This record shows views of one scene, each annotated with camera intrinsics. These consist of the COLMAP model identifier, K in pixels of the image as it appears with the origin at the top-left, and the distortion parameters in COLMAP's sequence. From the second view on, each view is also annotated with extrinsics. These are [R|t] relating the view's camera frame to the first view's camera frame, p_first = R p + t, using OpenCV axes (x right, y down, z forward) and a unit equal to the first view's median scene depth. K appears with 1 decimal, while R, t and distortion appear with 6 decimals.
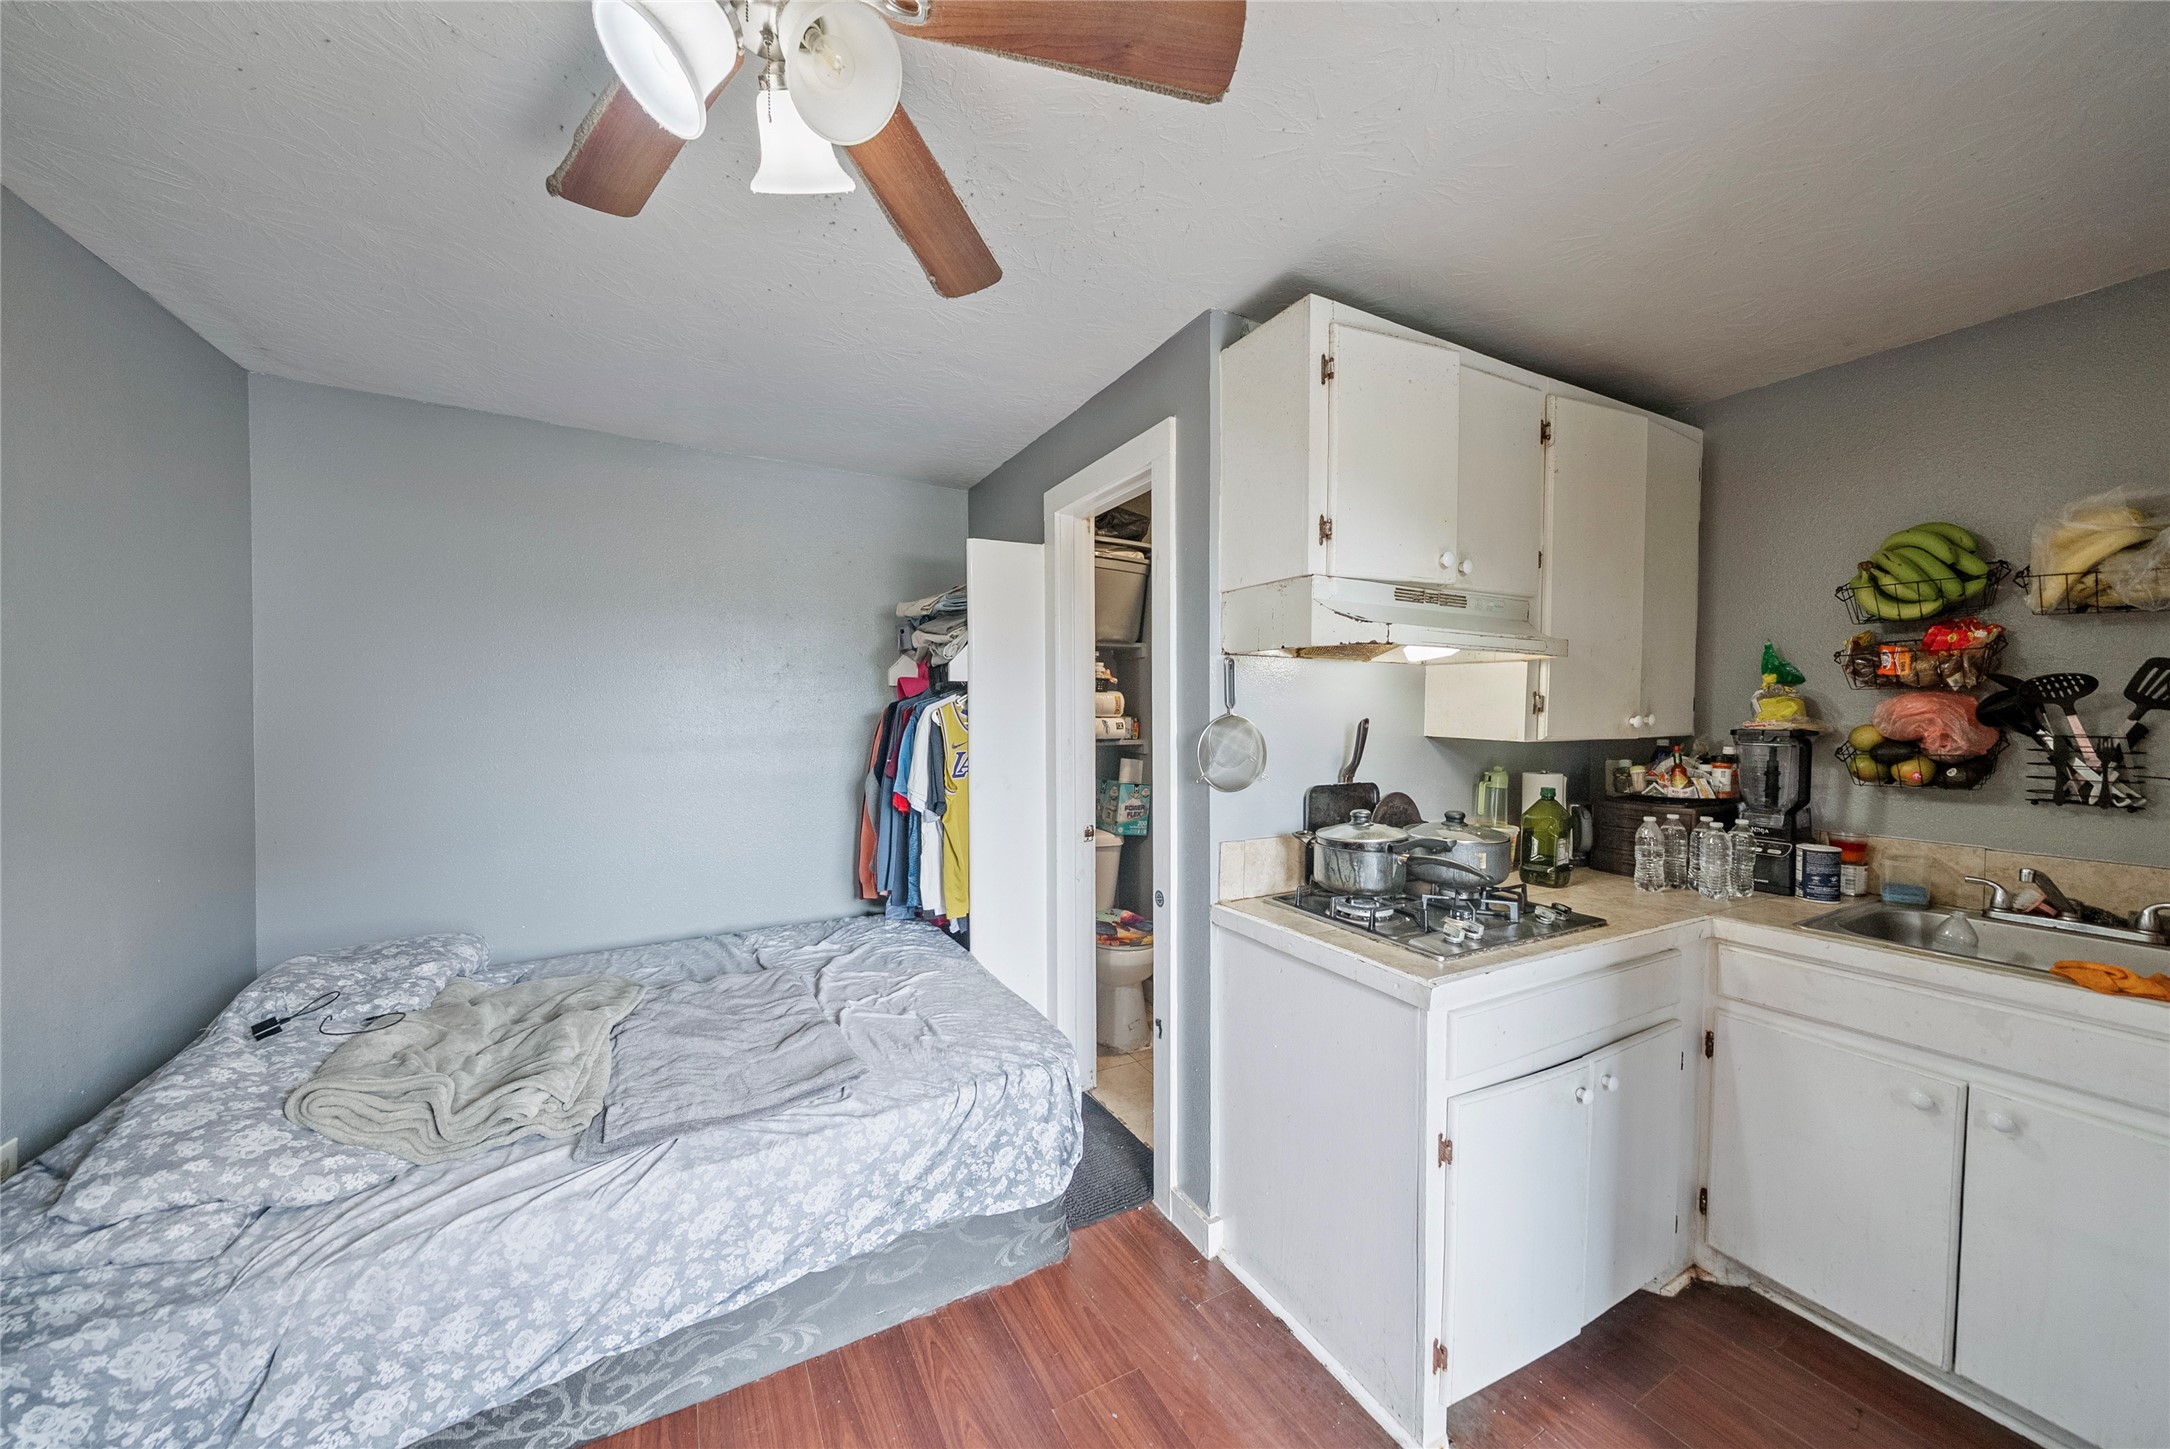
lens RADIAL K [[754.9, 0, 1084.4], [0, 754.9, 722.0], [0, 0, 1]] dist [0.000821, 0.000032]
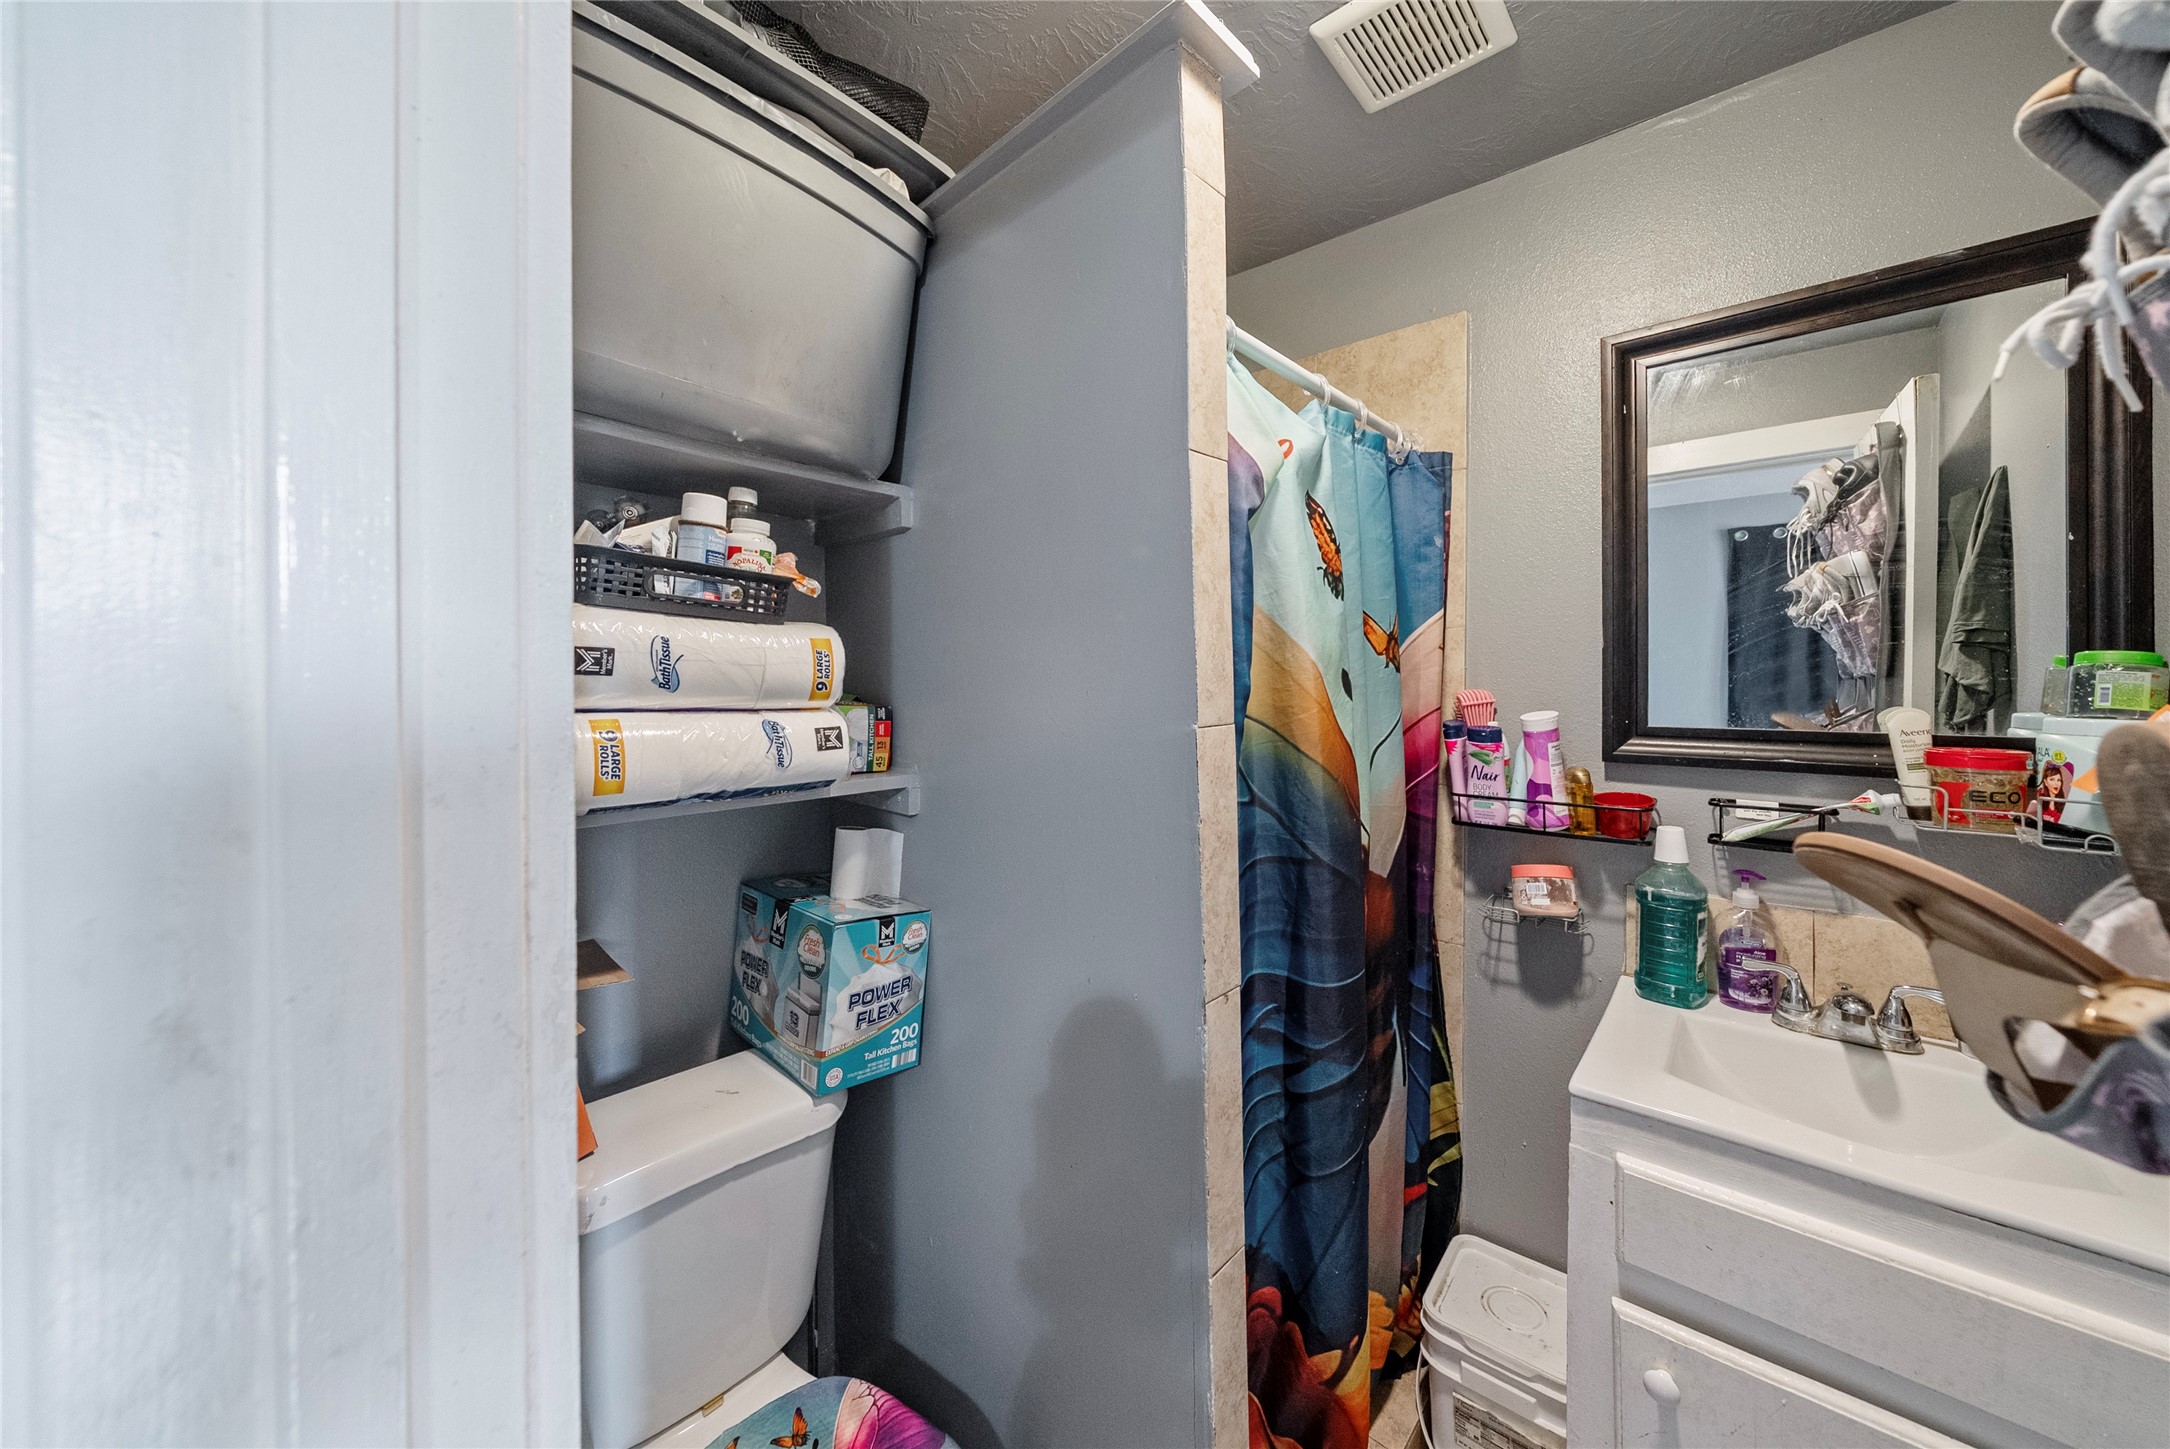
lens RADIAL K [[754.9, 0, 1086.0], [0, 754.9, 704.8], [0, 0, 1]] dist [0.000821, 0.000032]
pose [[0.939336, -0.004502, 0.342970, 0.021038], [0.007061, 0.999956, -0.006212, -0.002807], [-0.342927, 0.008257, 0.939326, 0.360303]]
